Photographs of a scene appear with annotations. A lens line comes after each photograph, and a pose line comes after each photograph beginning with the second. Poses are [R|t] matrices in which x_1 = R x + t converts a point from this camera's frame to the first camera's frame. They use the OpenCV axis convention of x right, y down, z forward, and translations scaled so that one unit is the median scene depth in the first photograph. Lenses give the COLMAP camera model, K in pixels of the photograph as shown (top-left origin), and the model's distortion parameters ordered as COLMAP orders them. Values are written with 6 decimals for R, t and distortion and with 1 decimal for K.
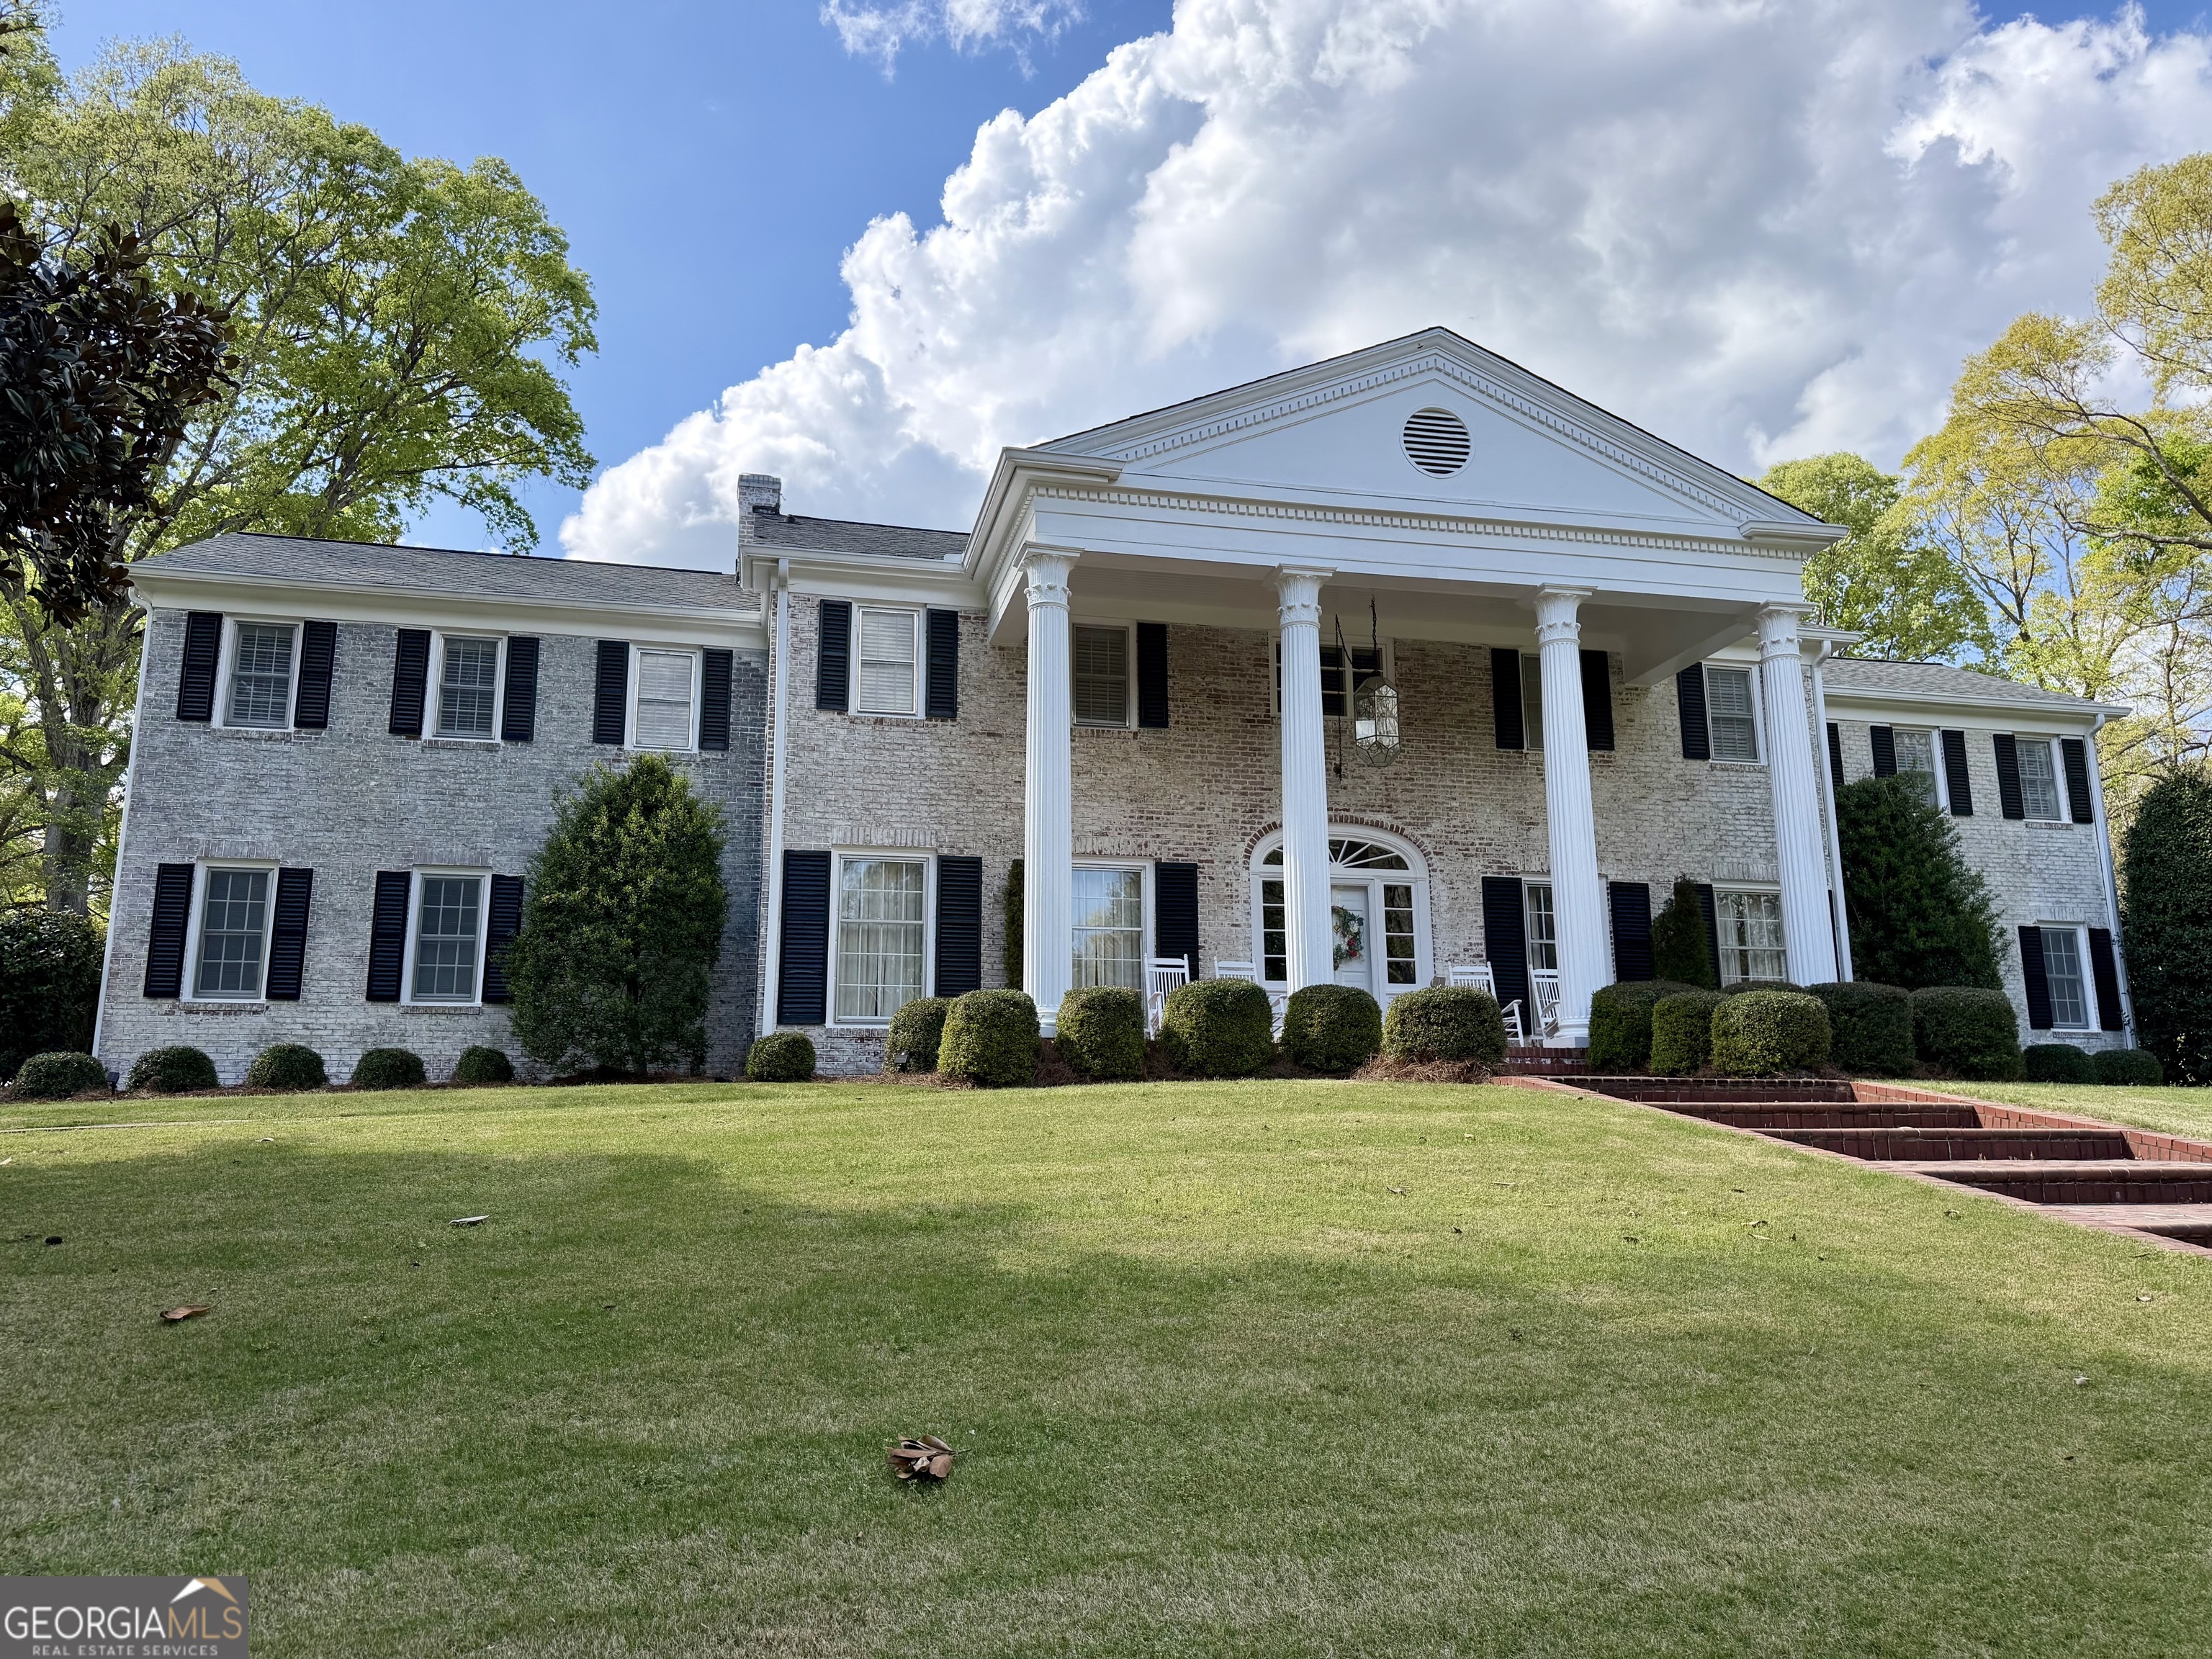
lens RADIAL K [[1555.3, 0, 1080.3], [0, 1555.3, 850.2], [0, 0, 1]] dist [0.165542, -0.266651]
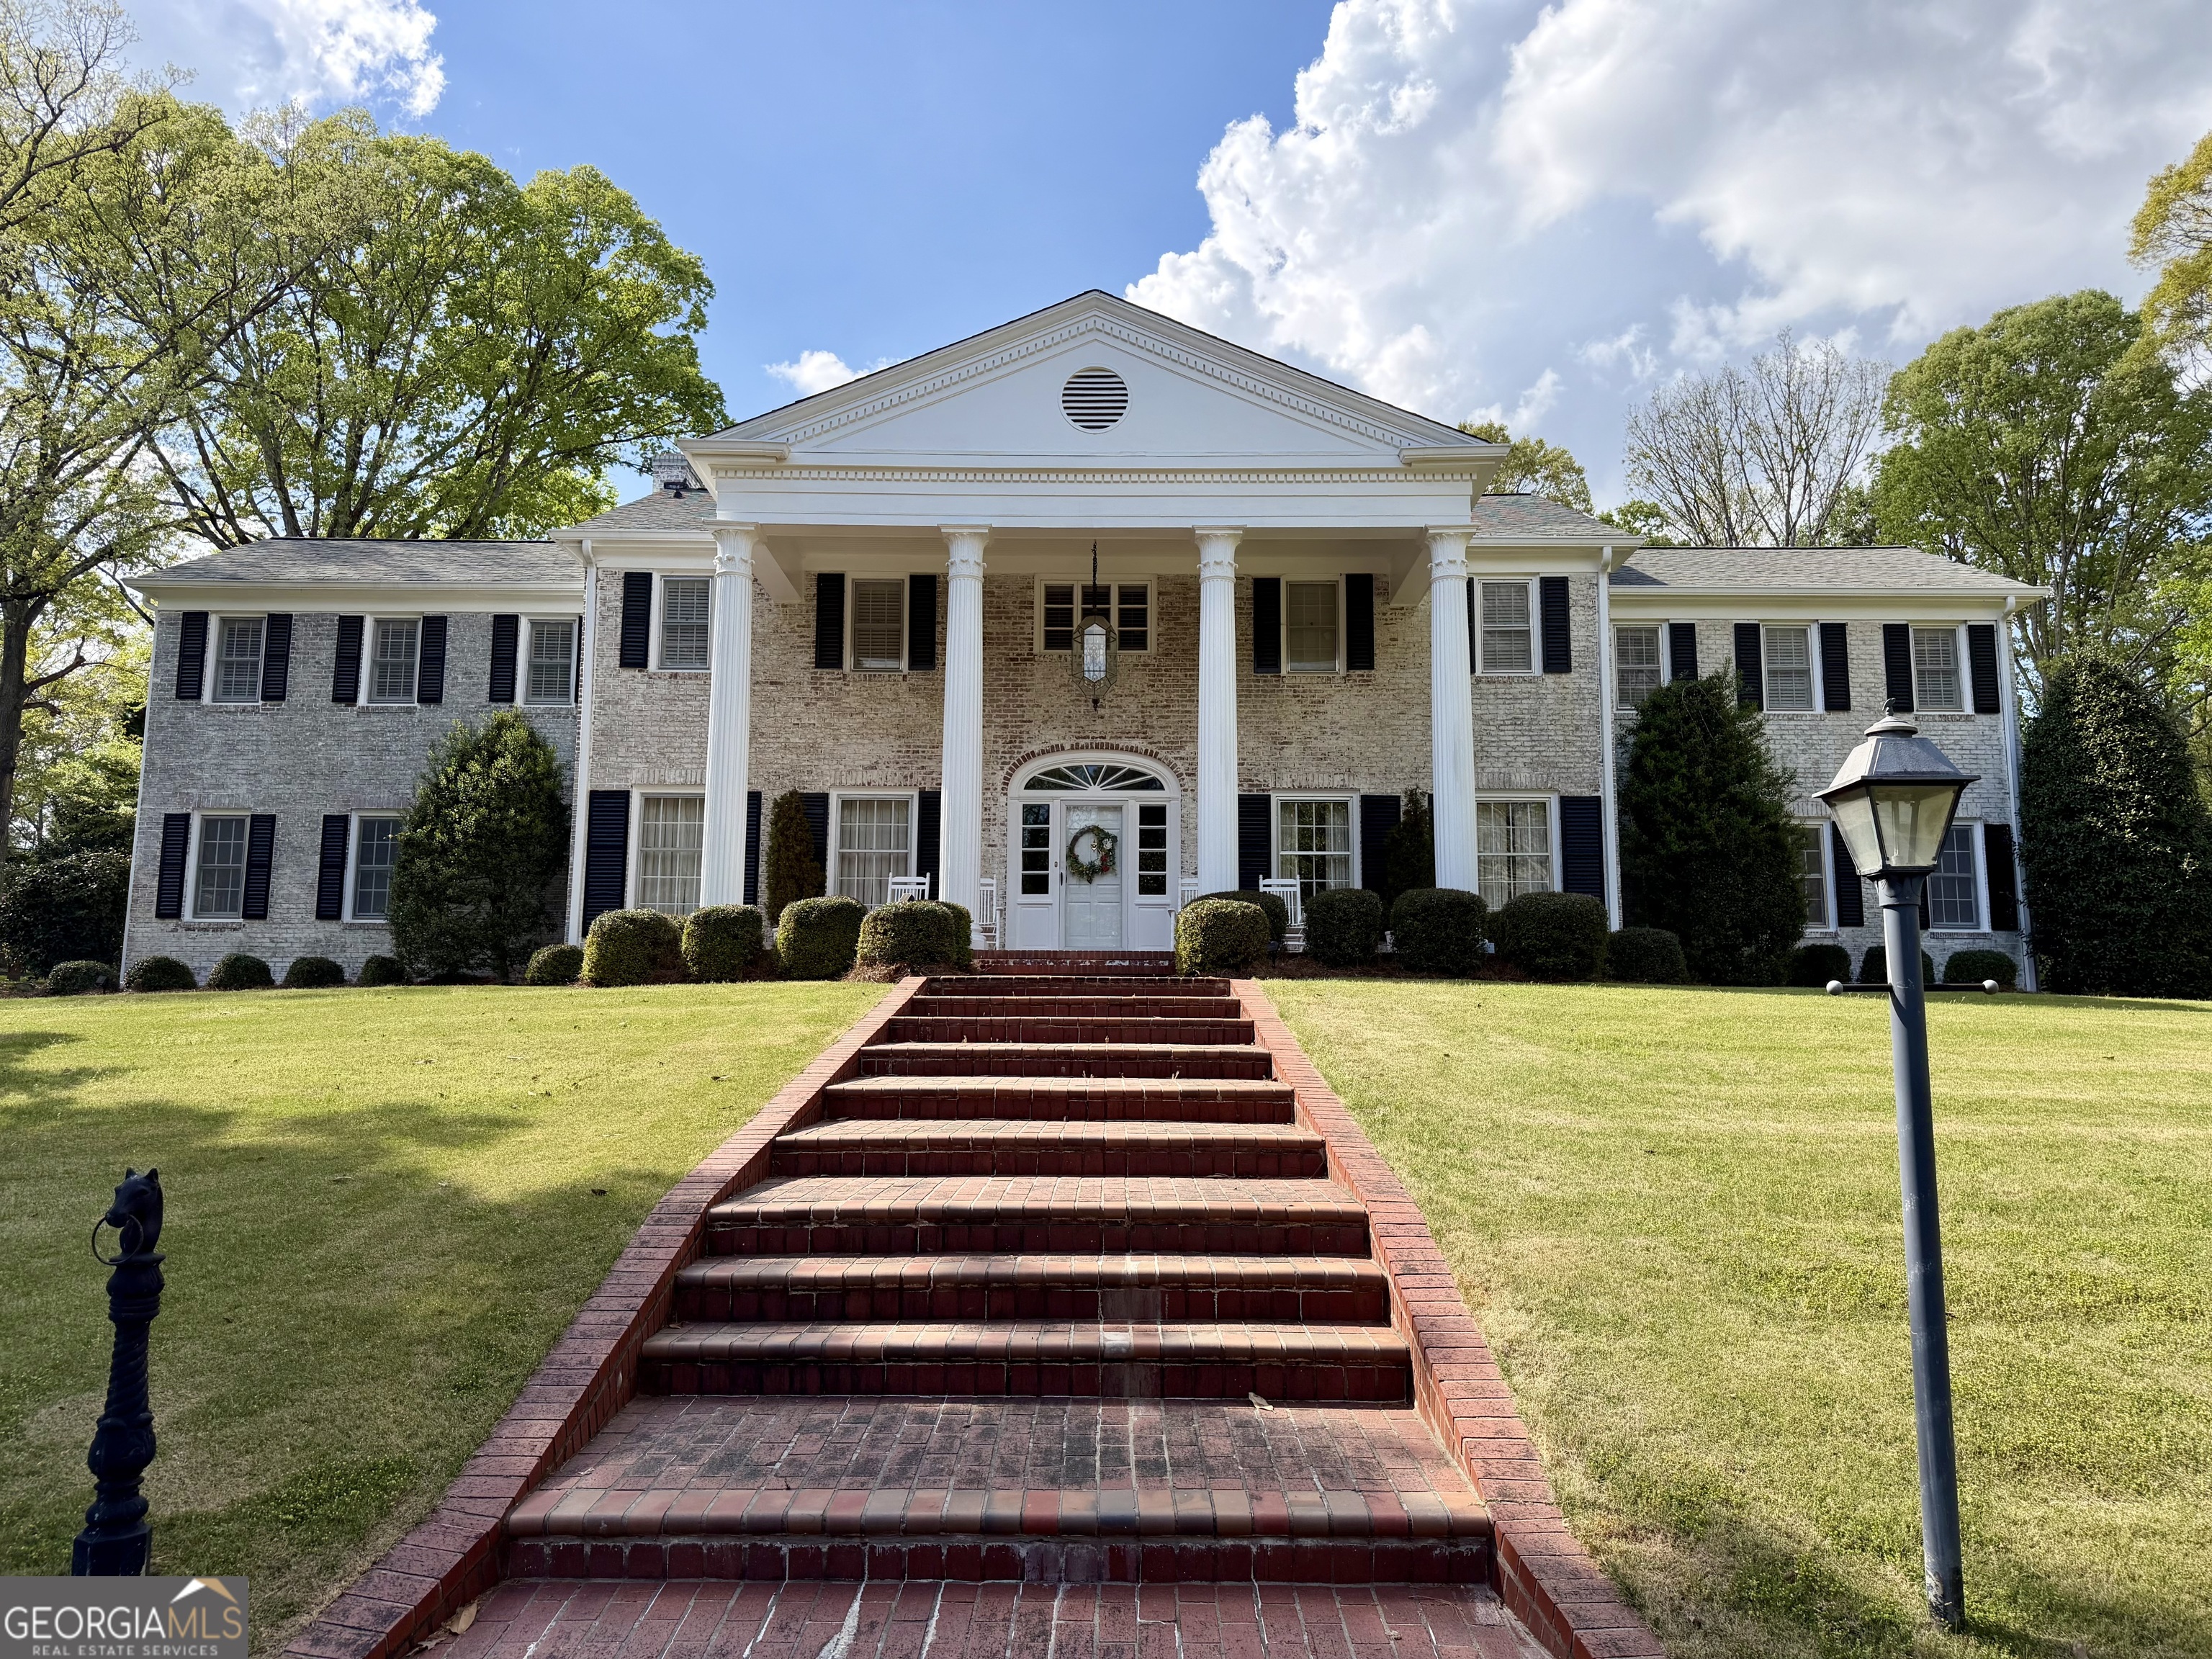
lens RADIAL K [[1532.1, 0, 1095.5], [0, 1532.1, 844.4], [0, 0, 1]] dist [0.160640, -0.249460]
pose [[0.972443, -0.020699, -0.232221, 0.424184], [0.033546, 0.998109, 0.051509, -0.006635], [0.230716, -0.057880, 0.971298, -0.049140]]
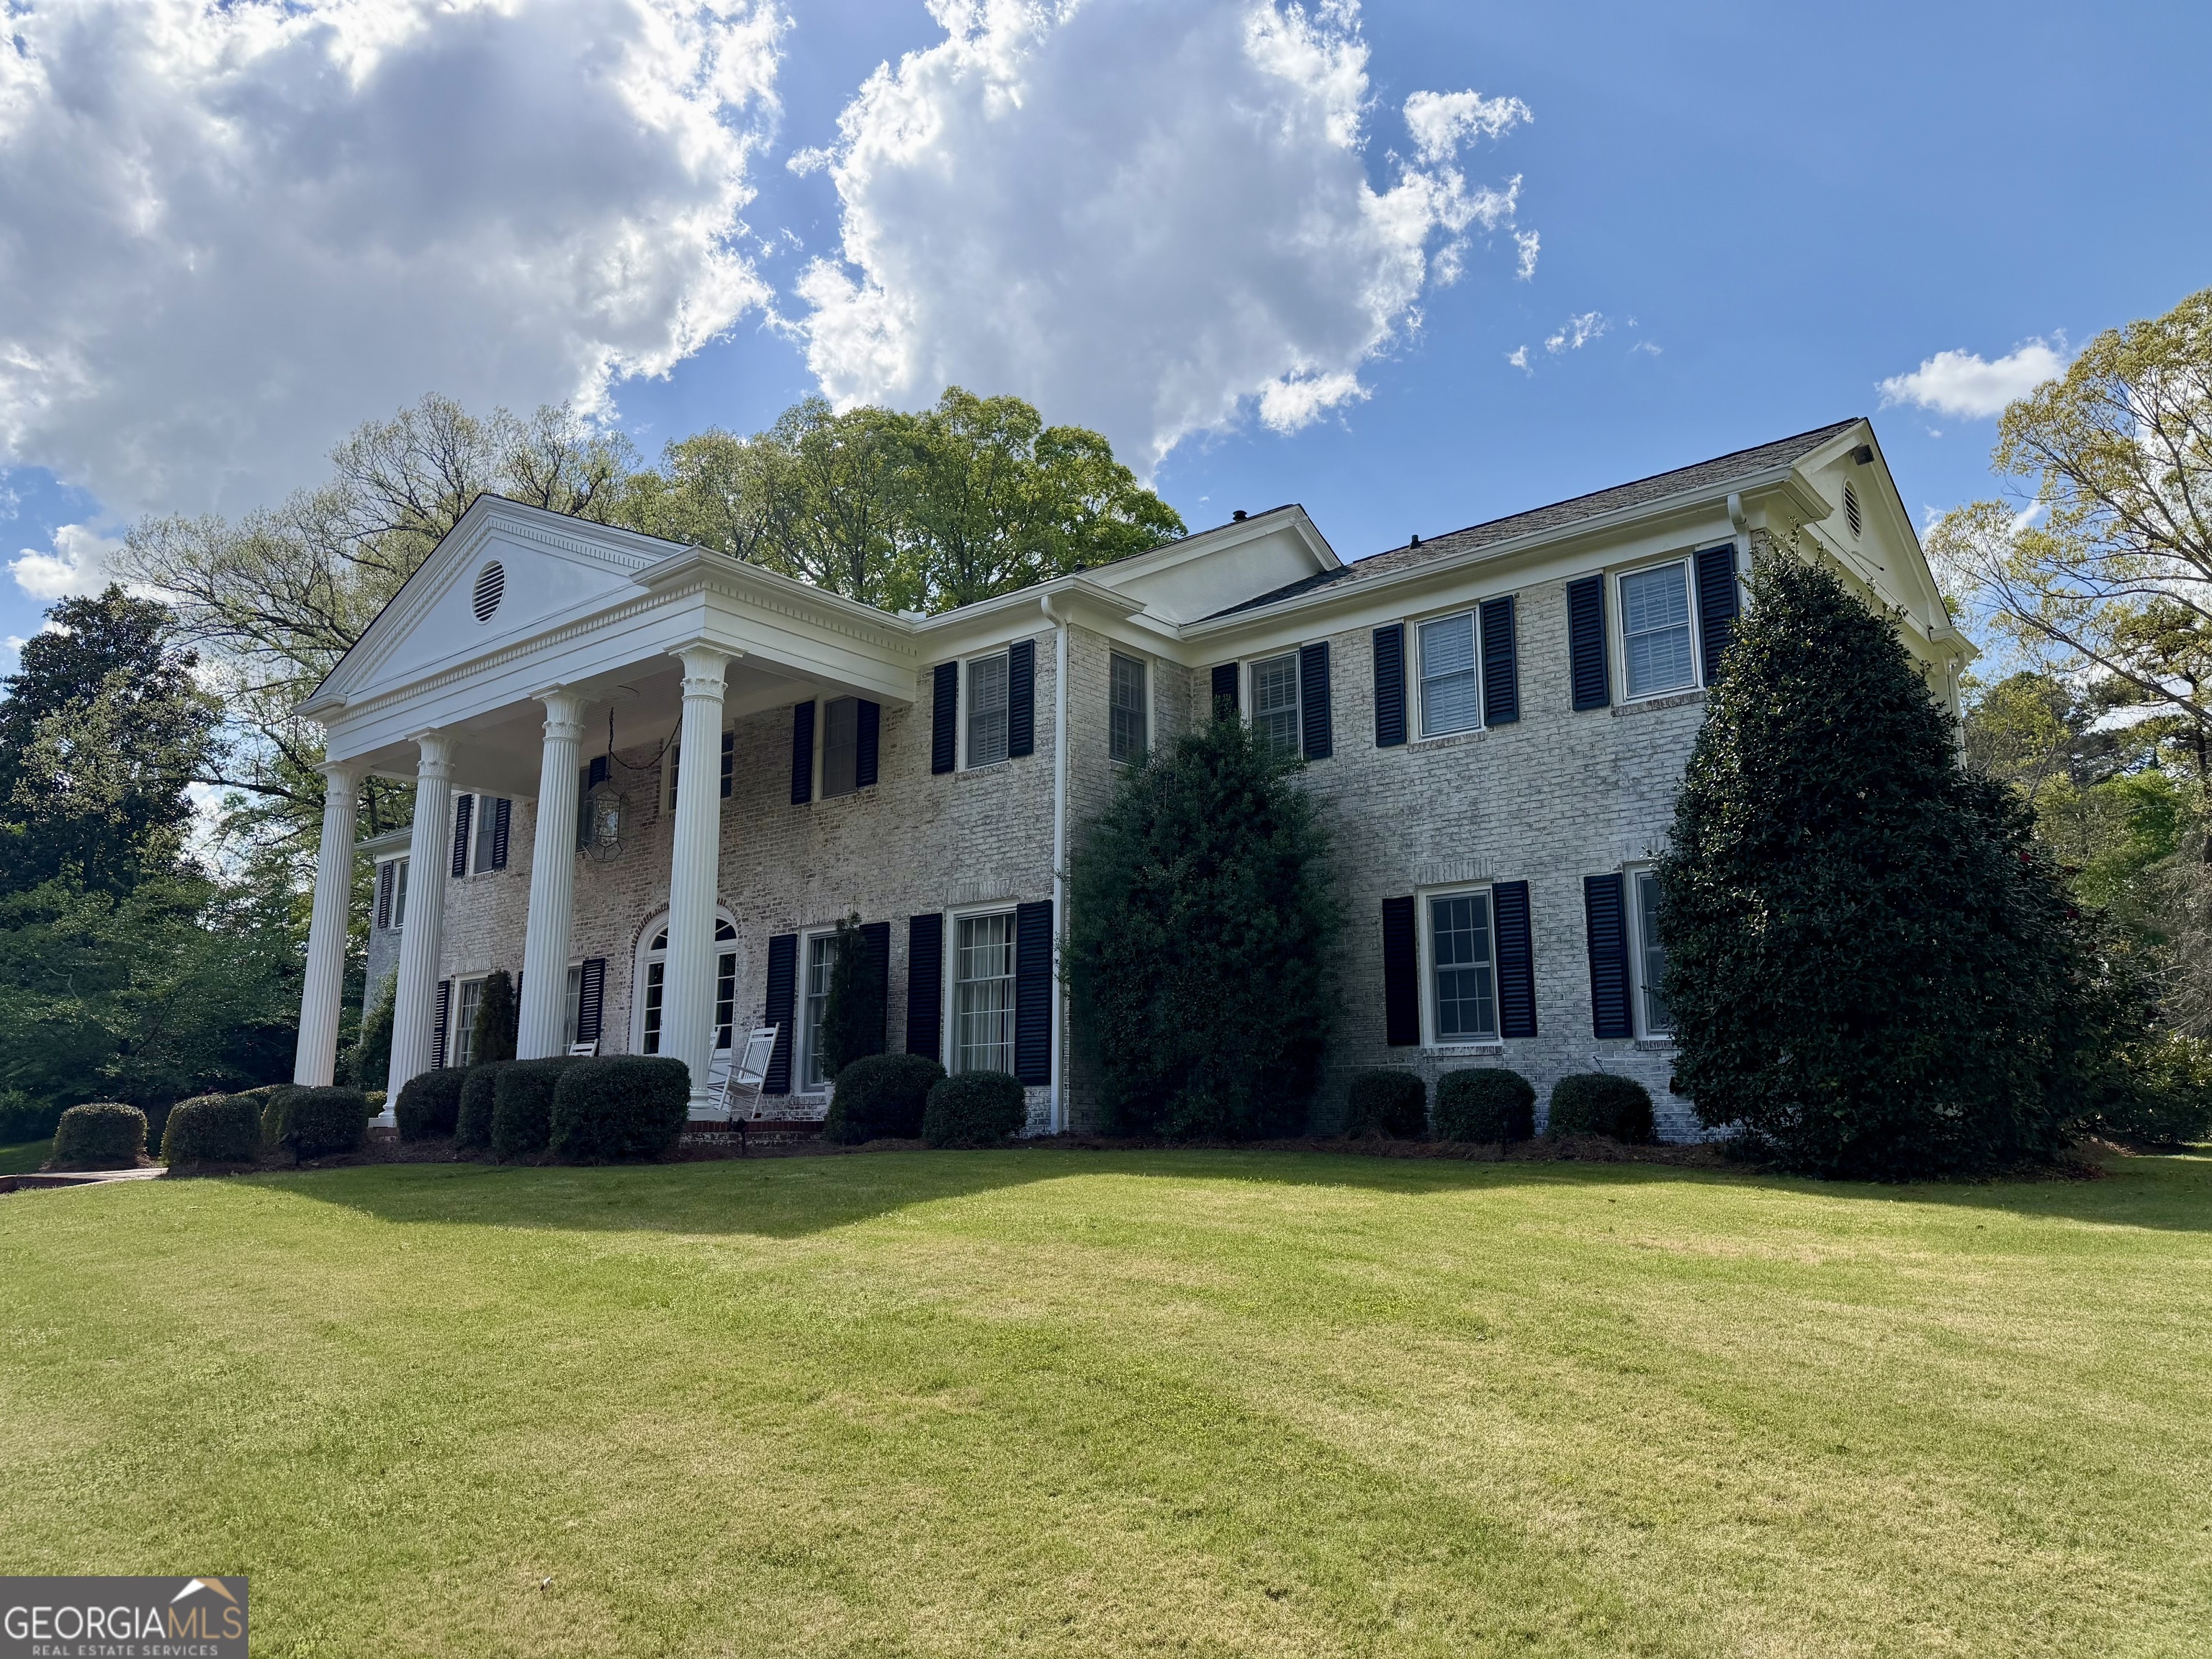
lens RADIAL K [[1532.1, 0, 1095.5], [0, 1532.1, 844.4], [0, 0, 1]] dist [0.160640, -0.249460]
pose [[0.589996, -0.146470, -0.794010, 1.227955], [0.151061, 0.986068, -0.069652, 0.061137], [0.793149, -0.078849, 0.603901, 0.589841]]
